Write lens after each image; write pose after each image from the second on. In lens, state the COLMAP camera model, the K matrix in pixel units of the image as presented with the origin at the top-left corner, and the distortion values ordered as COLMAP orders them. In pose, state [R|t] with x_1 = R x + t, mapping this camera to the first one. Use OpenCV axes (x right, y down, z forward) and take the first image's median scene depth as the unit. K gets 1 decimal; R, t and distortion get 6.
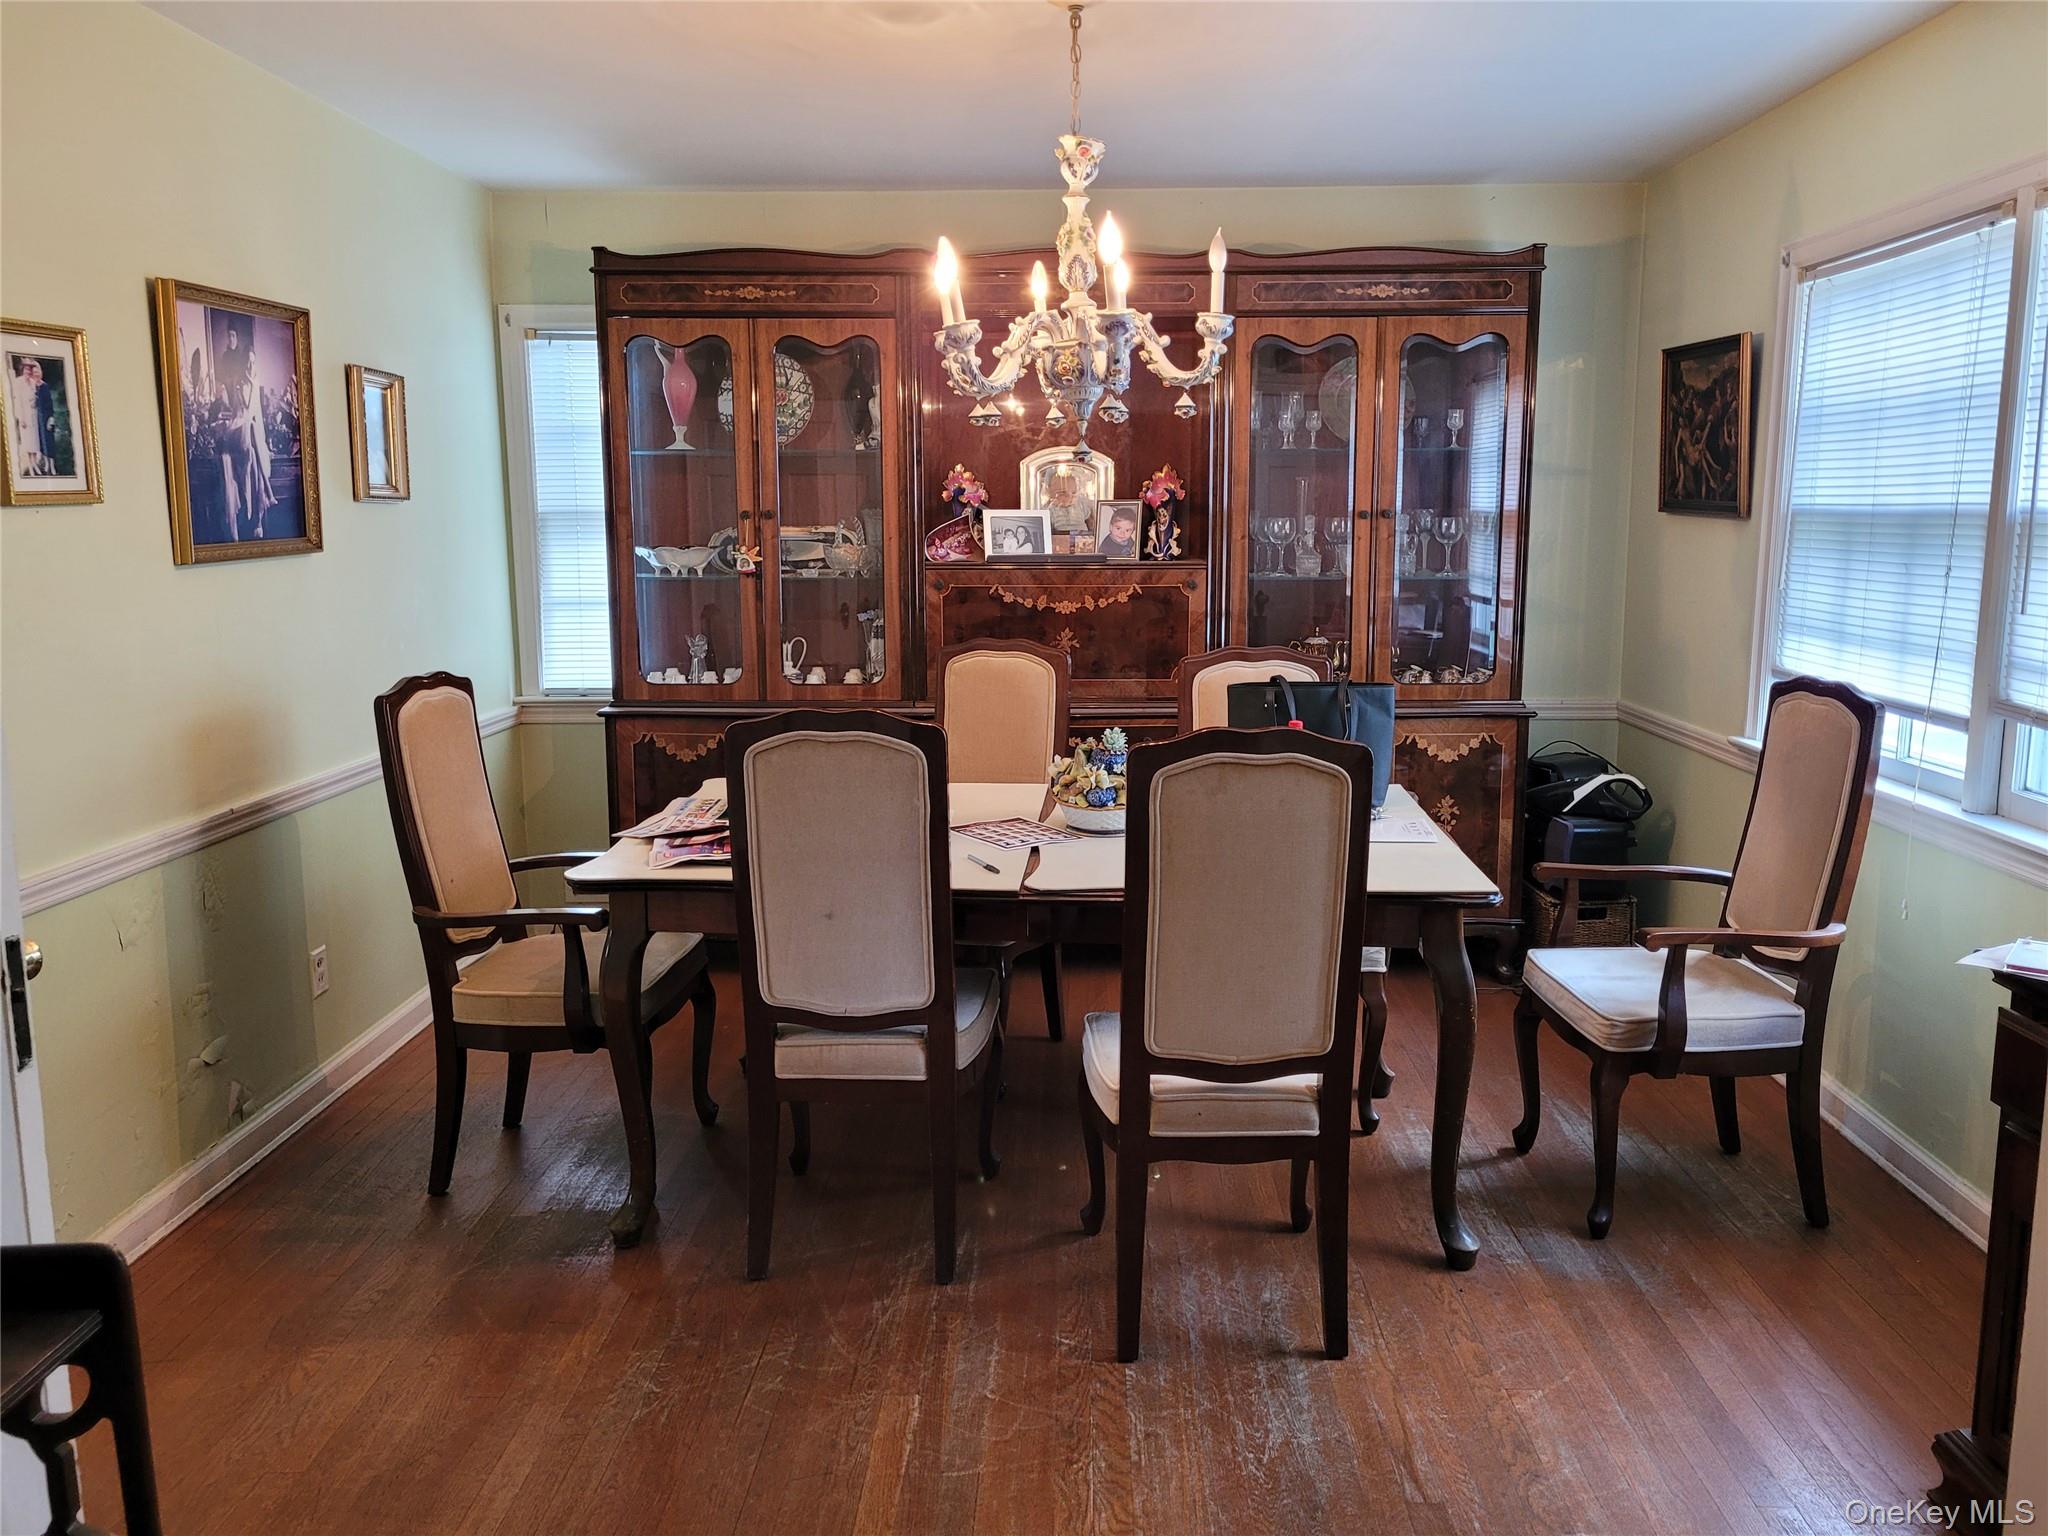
lens RADIAL K [[1558.7, 0, 1043.2], [0, 1558.7, 762.0], [0, 0, 1]] dist [0.062061, -0.057916]
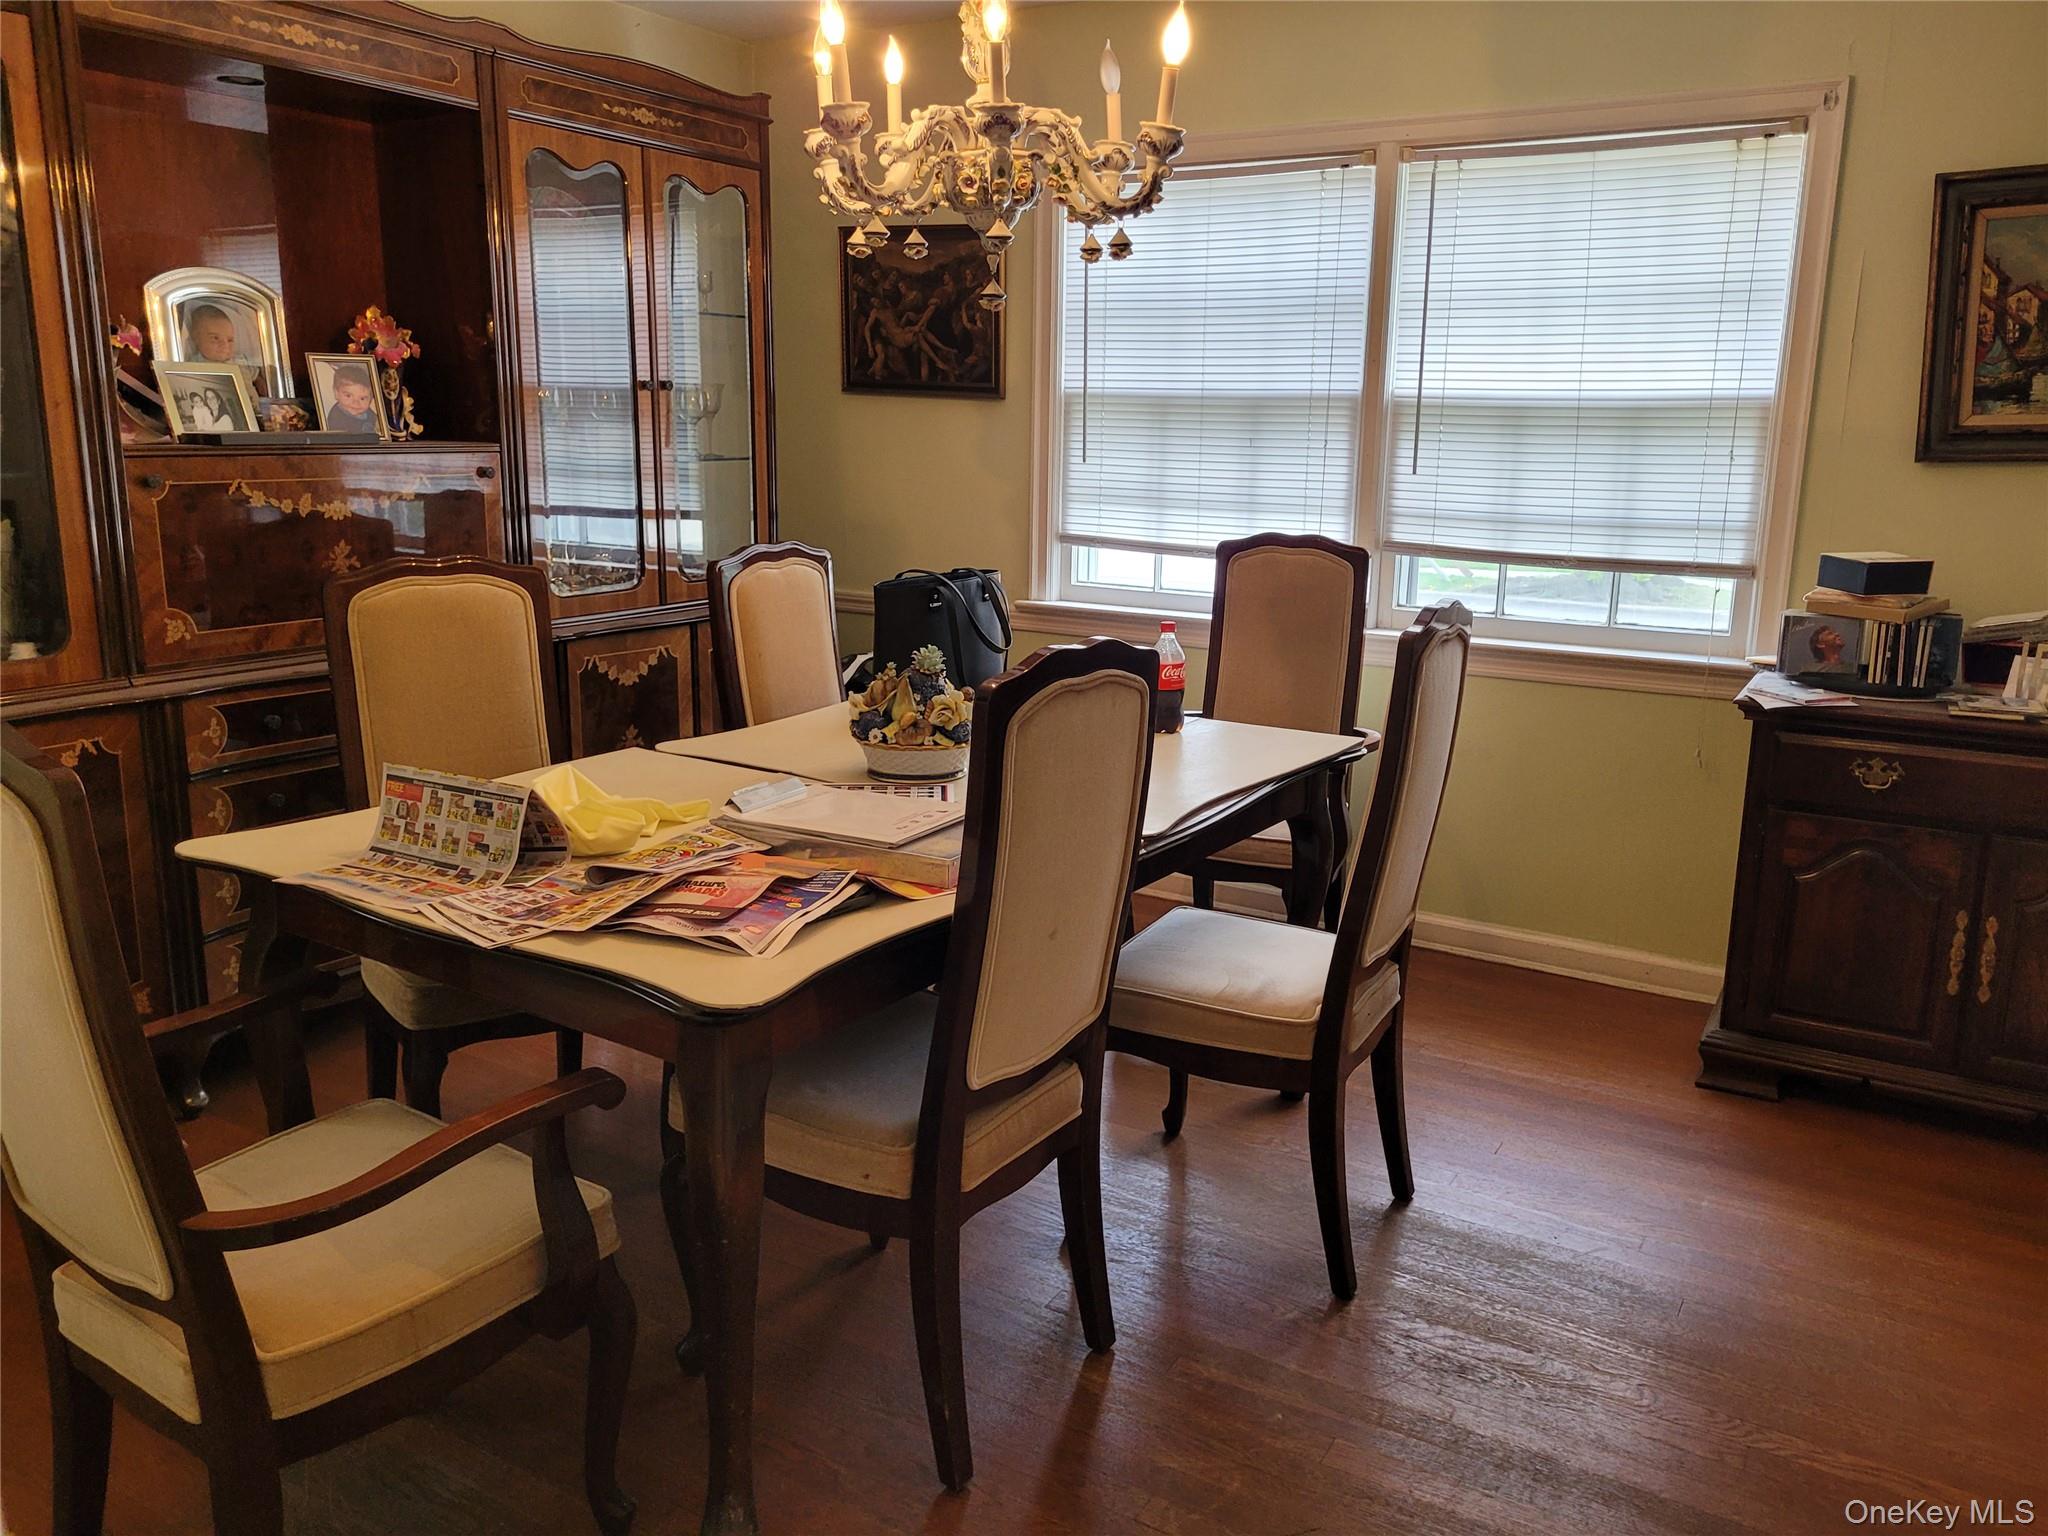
lens RADIAL K [[1558.7, 0, 1043.2], [0, 1558.7, 762.0], [0, 0, 1]] dist [0.062061, -0.057916]
pose [[0.483032, -0.184343, 0.855977, -0.537018], [0.122793, 0.982187, 0.142231, -0.060416], [-0.866950, 0.036406, 0.497064, 0.462058]]
